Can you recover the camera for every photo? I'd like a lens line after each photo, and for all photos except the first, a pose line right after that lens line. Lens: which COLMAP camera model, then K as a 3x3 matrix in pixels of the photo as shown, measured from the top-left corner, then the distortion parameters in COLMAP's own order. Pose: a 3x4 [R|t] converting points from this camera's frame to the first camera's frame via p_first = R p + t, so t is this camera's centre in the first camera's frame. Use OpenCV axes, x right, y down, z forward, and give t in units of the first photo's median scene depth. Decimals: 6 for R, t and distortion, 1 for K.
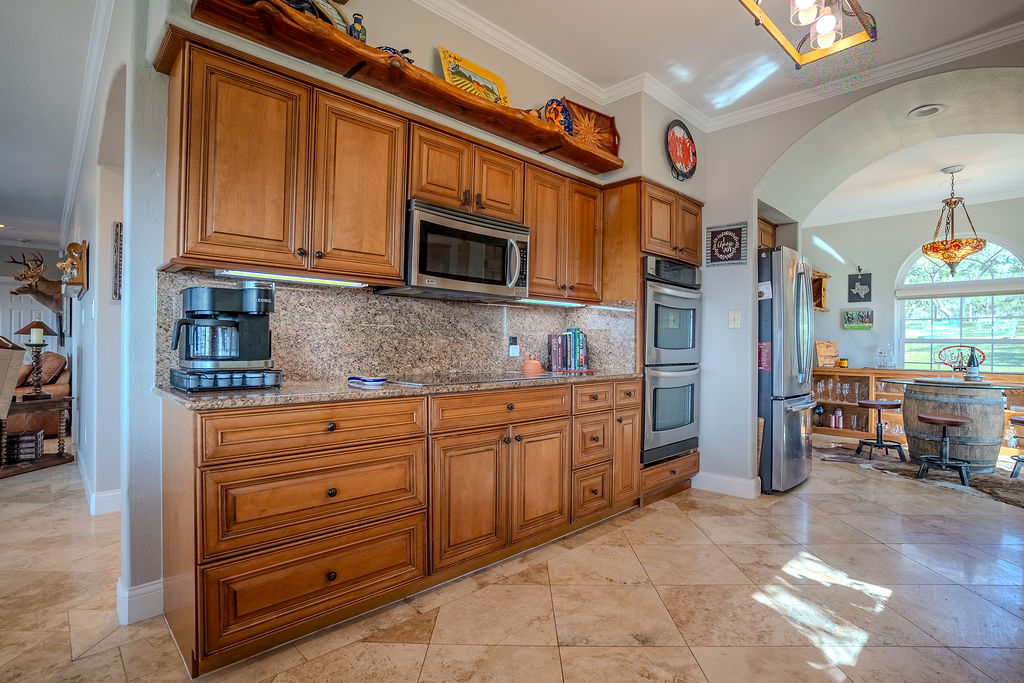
lens RADIAL K [[498.3, 0, 506.0], [0, 498.3, 343.4], [0, 0, 1]] dist [-0.066253, 0.026544]
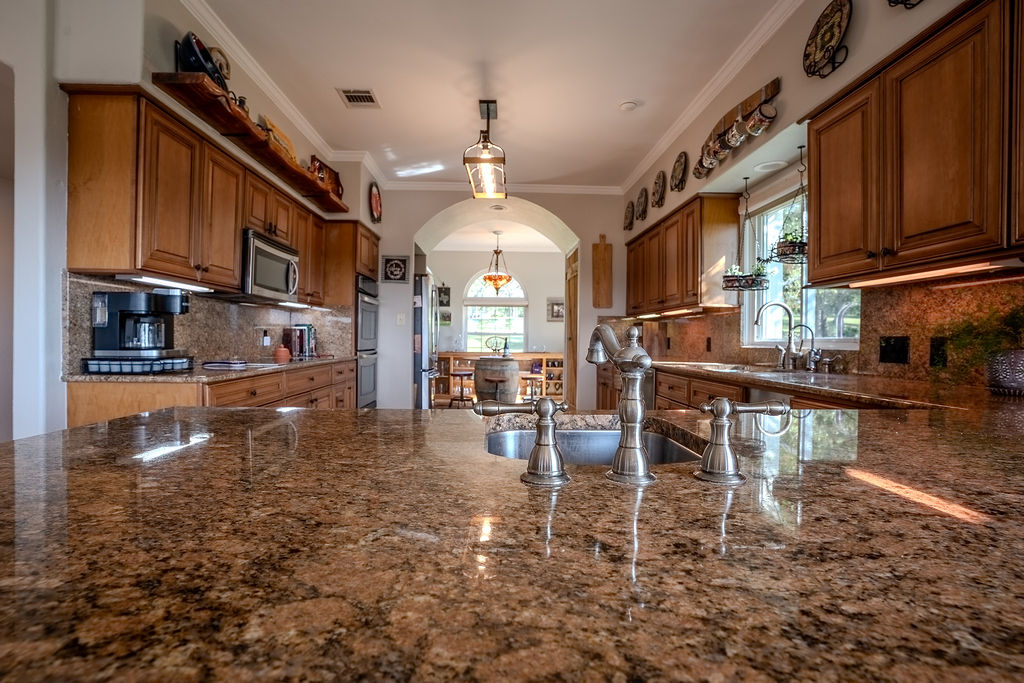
lens RADIAL K [[498.3, 0, 506.0], [0, 498.3, 343.4], [0, 0, 1]] dist [-0.066253, 0.026544]
pose [[0.672991, -0.007979, 0.739607, -0.452219], [-0.008600, 0.999790, 0.018612, -0.007002], [-0.739601, -0.018886, 0.672781, -0.270506]]
